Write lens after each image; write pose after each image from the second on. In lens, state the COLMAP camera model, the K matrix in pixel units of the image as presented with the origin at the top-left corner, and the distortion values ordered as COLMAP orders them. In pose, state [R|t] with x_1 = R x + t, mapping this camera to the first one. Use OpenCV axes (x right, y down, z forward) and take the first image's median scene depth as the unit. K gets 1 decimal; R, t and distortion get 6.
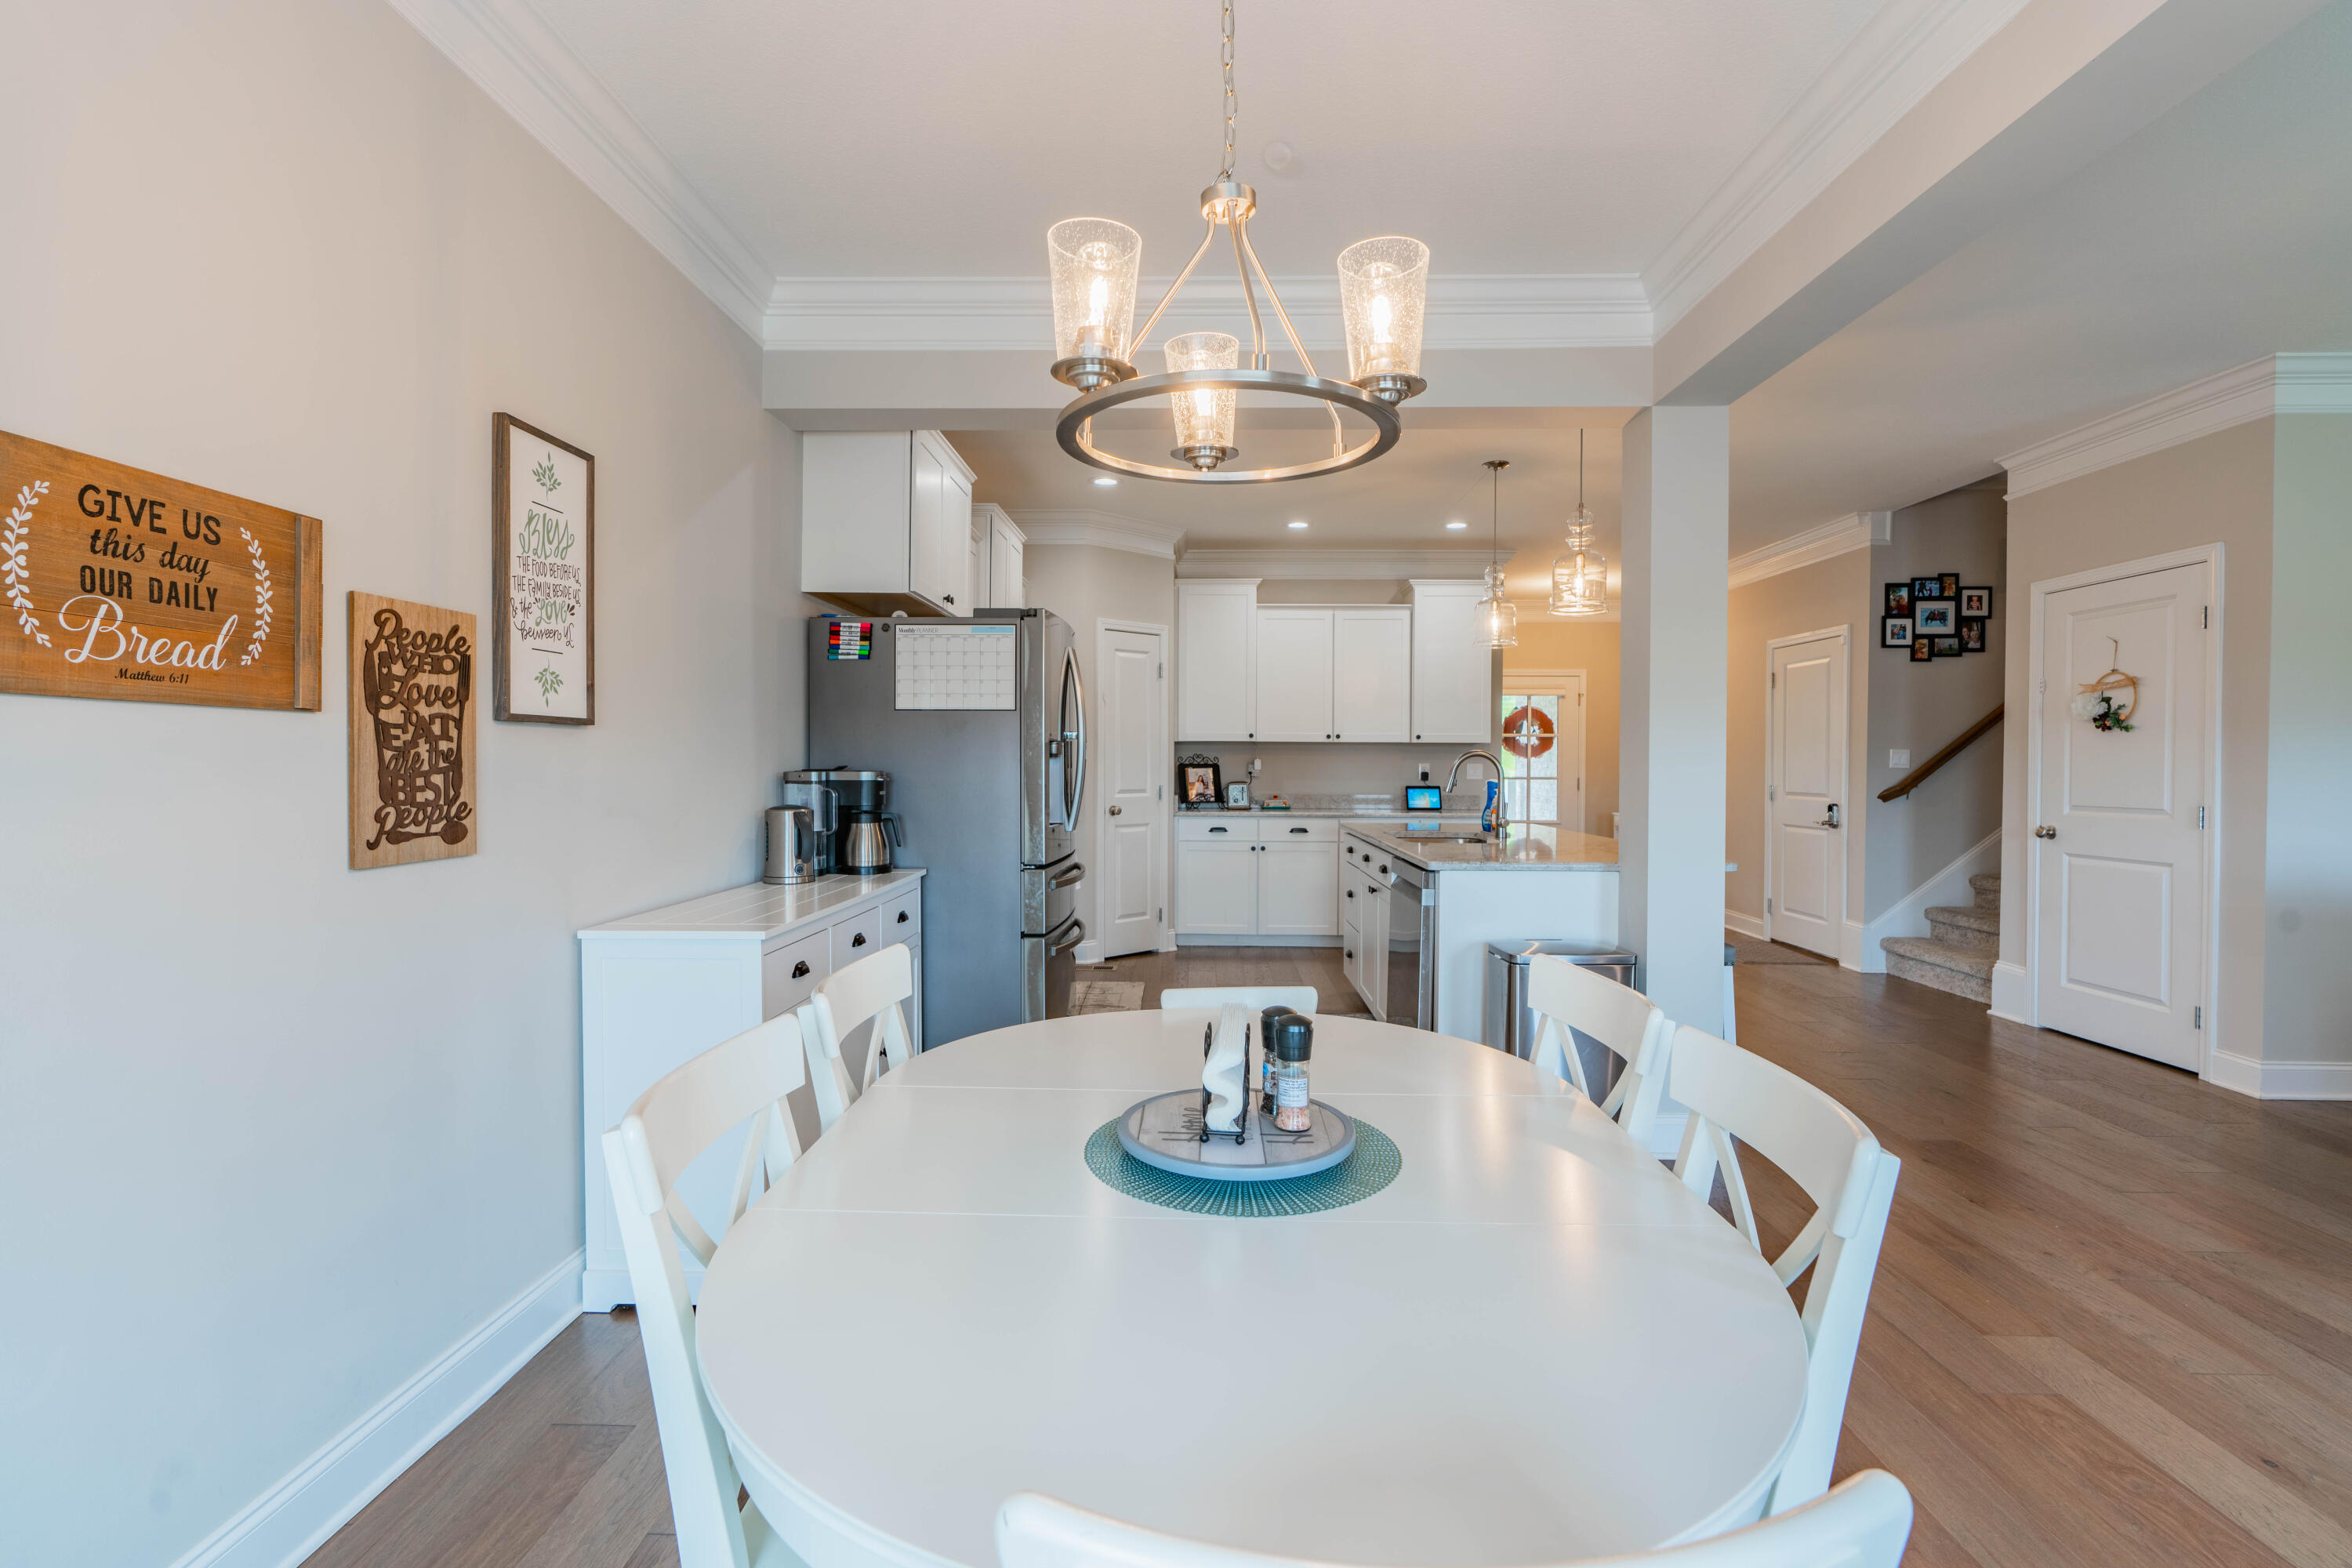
lens RADIAL K [[1074.2, 0, 1176.0], [0, 1074.2, 784.0], [0, 0, 1]] dist [-0.013728, 0.005472]
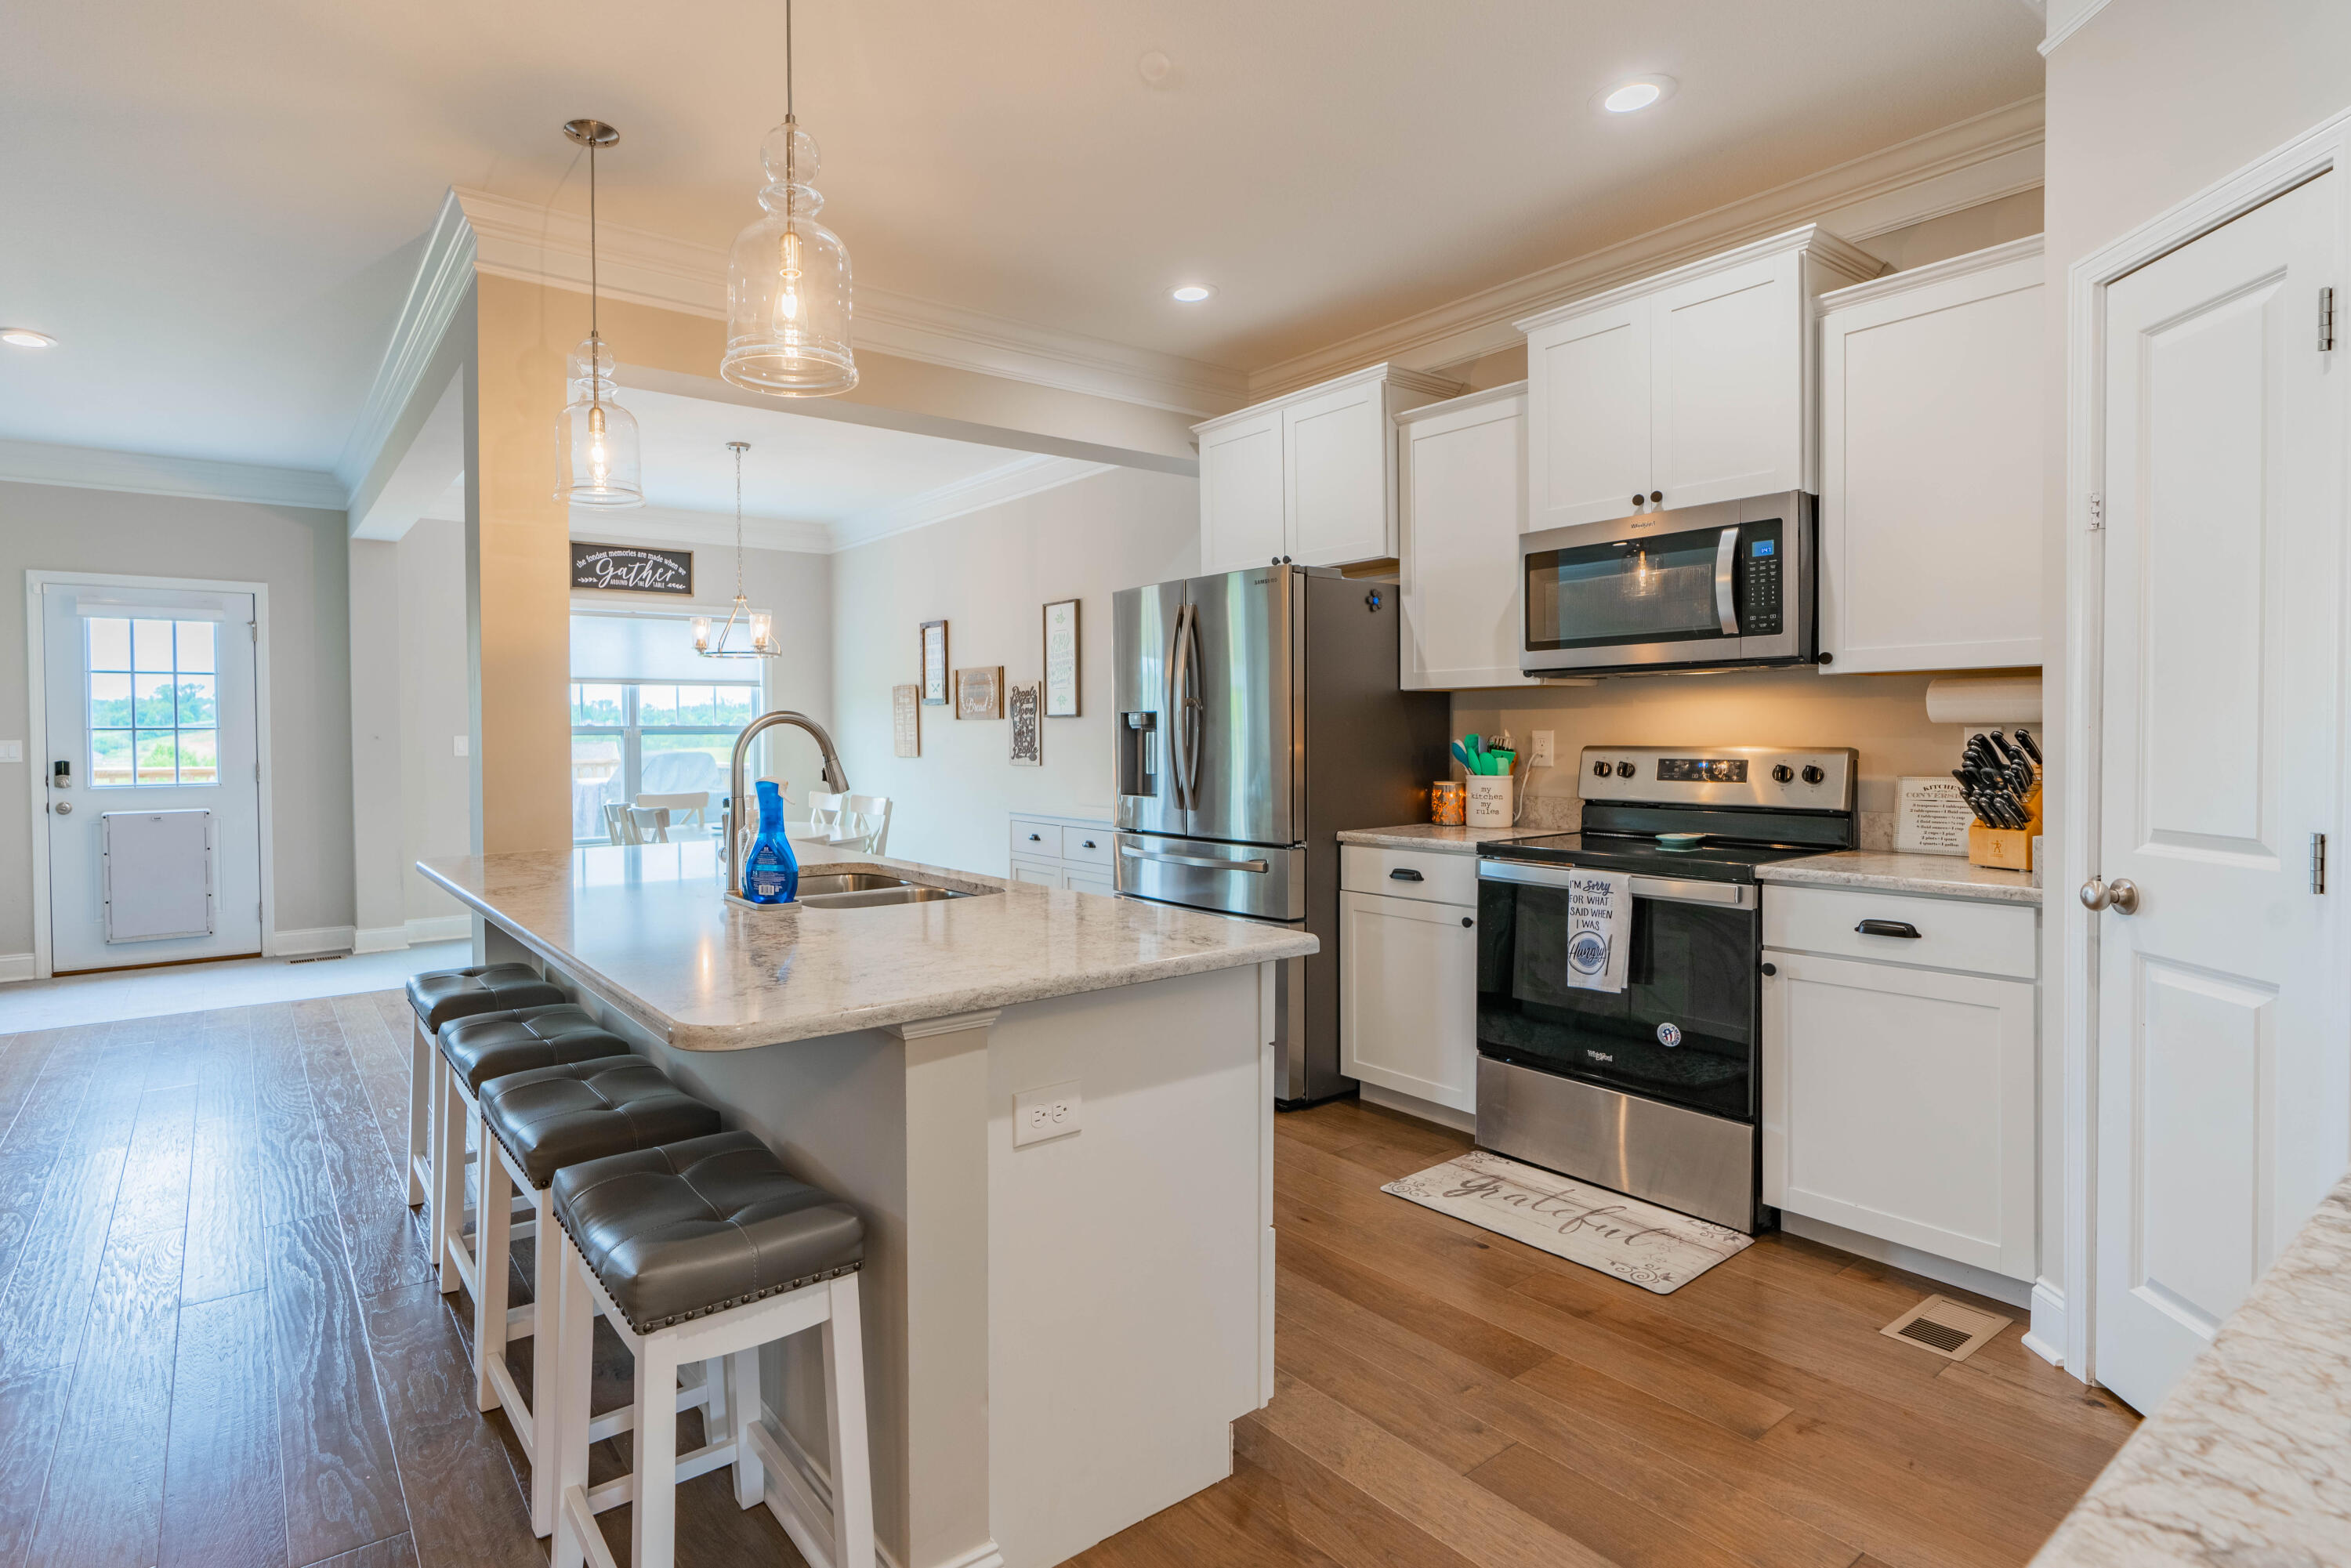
lens RADIAL K [[1160.6, 0, 1031.3], [0, 1160.6, 756.0], [0, 0, 1]] dist [-0.007669, 0.000836]
pose [[-0.809230, 0.015757, -0.587281, 1.241519], [-0.007248, 0.999296, 0.036799, -0.077502], [0.587447, 0.034035, -0.808546, 3.710898]]
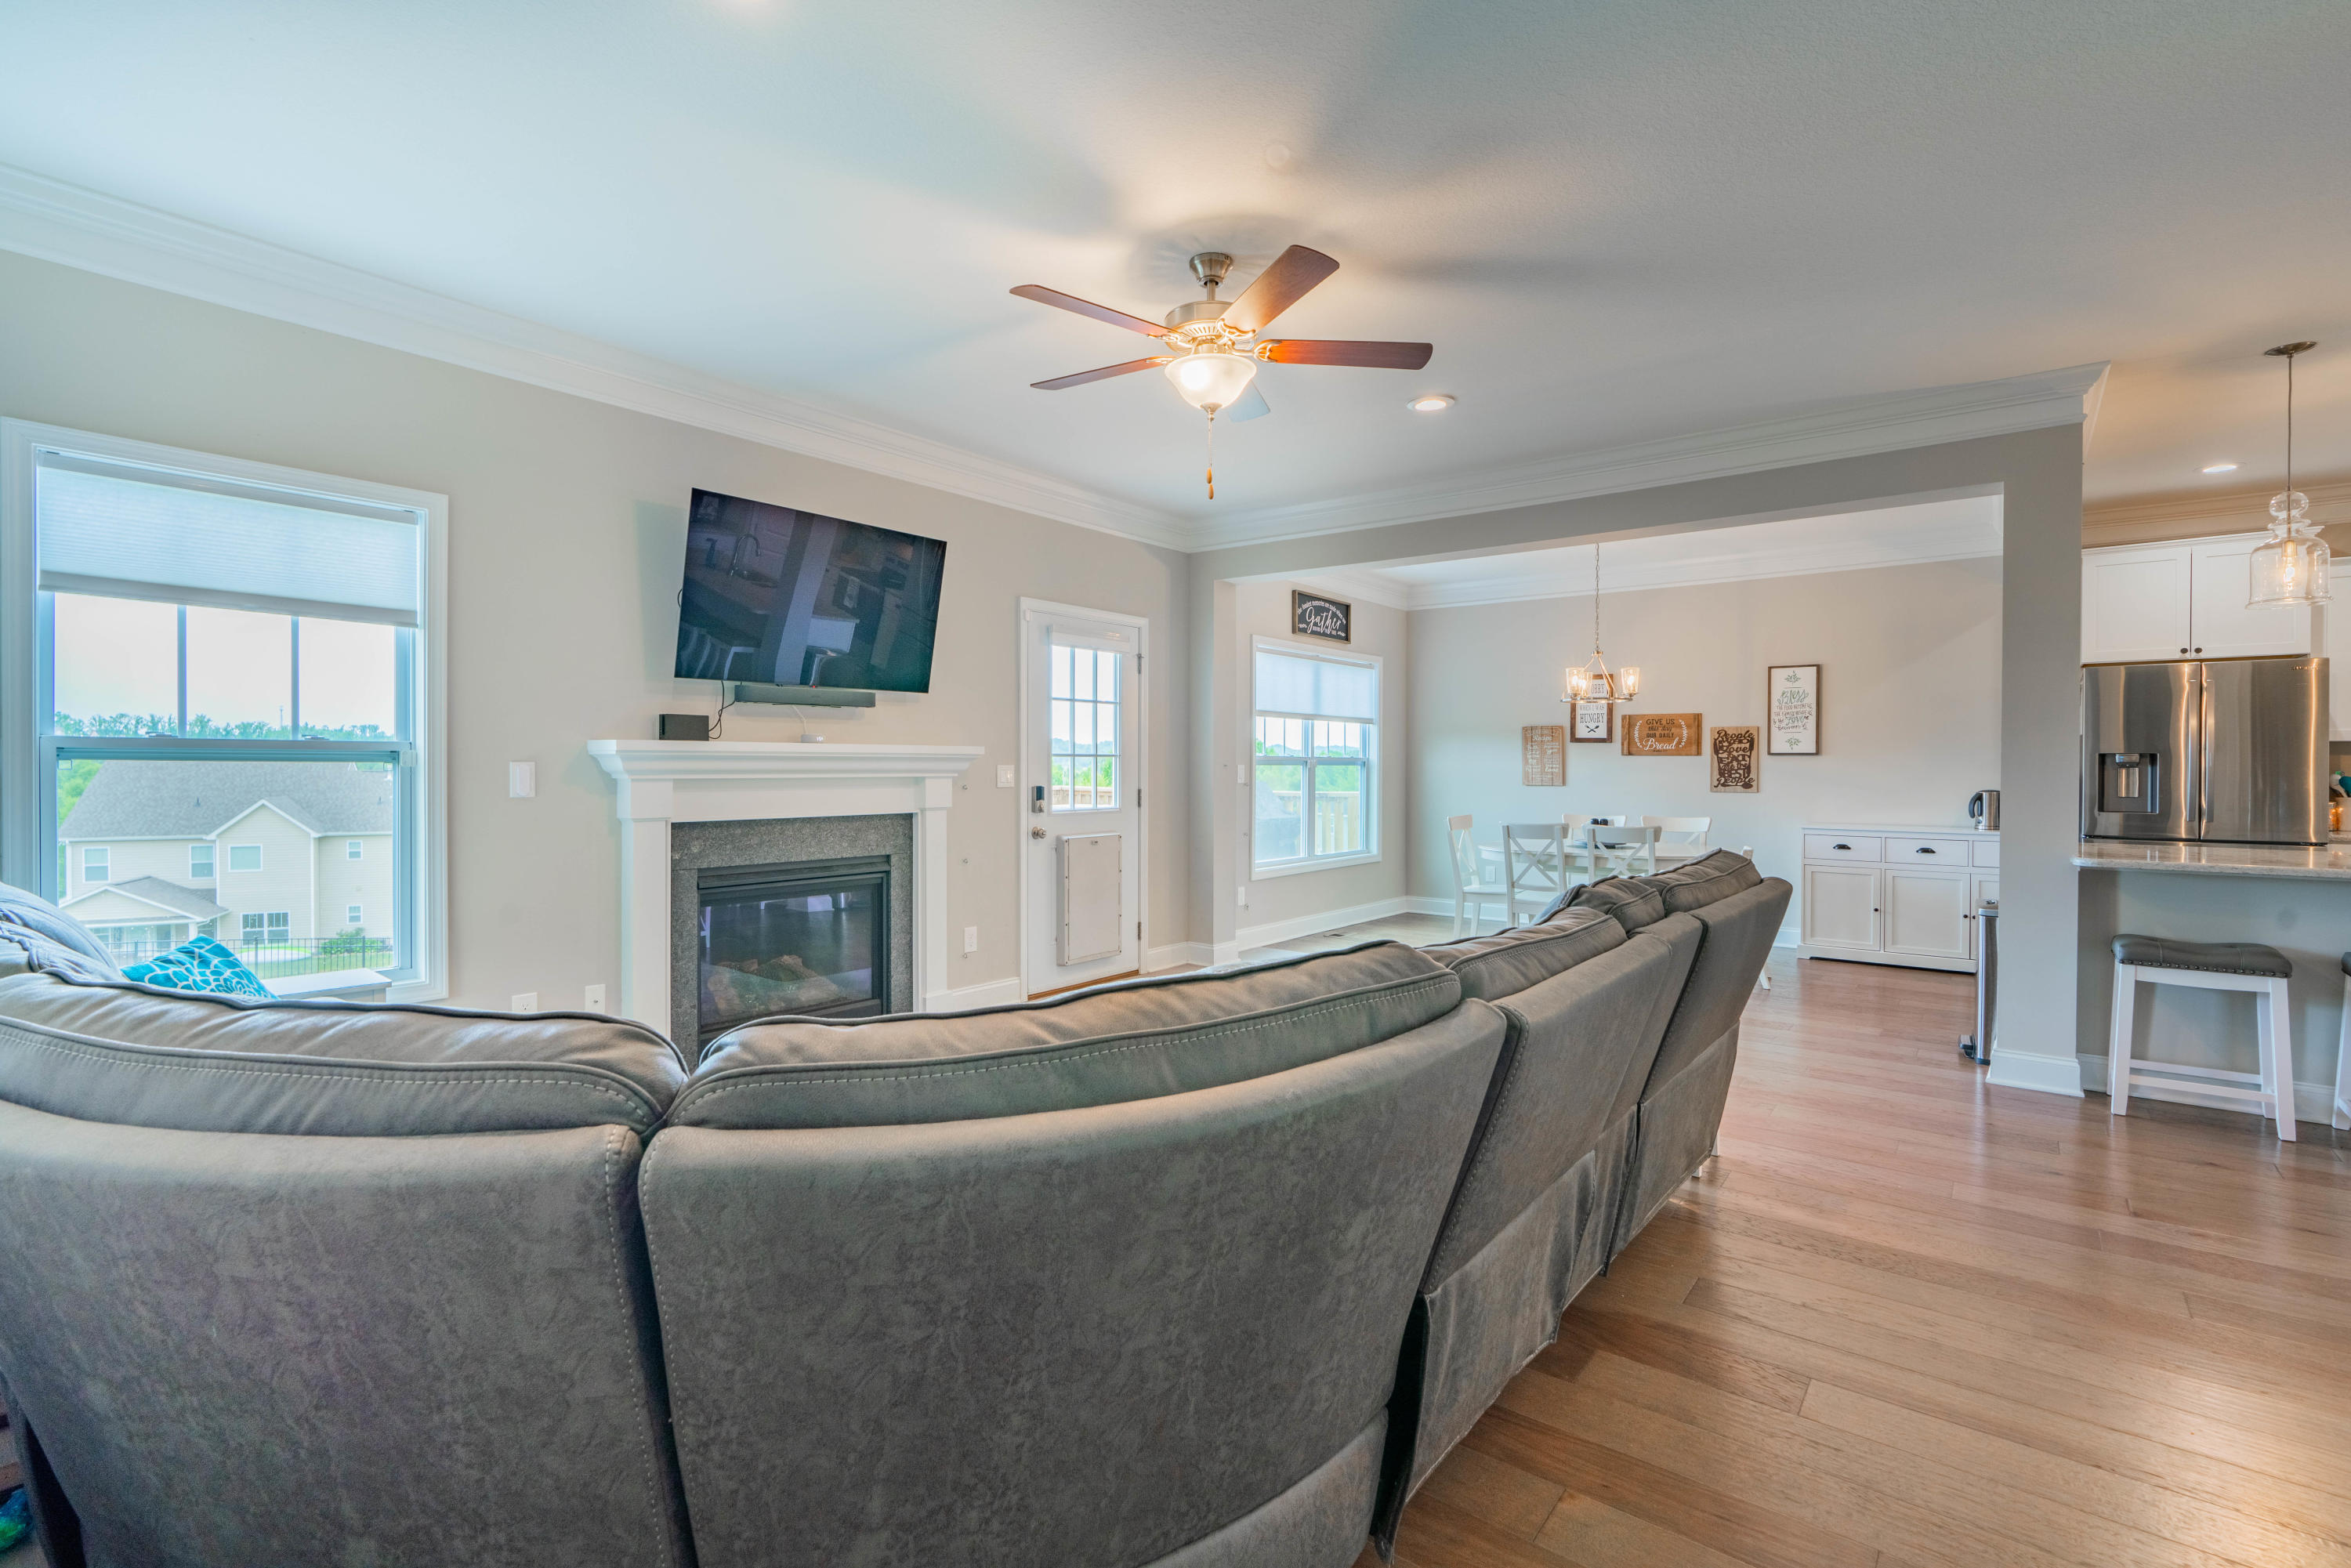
lens RADIAL K [[1073.7, 0, 1175.5], [0, 1073.7, 784.0], [0, 0, 1]] dist [-0.013728, 0.005472]
pose [[-0.601421, 0.010032, -0.798869, 3.648727], [-0.020467, 0.999400, 0.027958, -0.025892], [0.798670, 0.033165, -0.600855, 1.717683]]
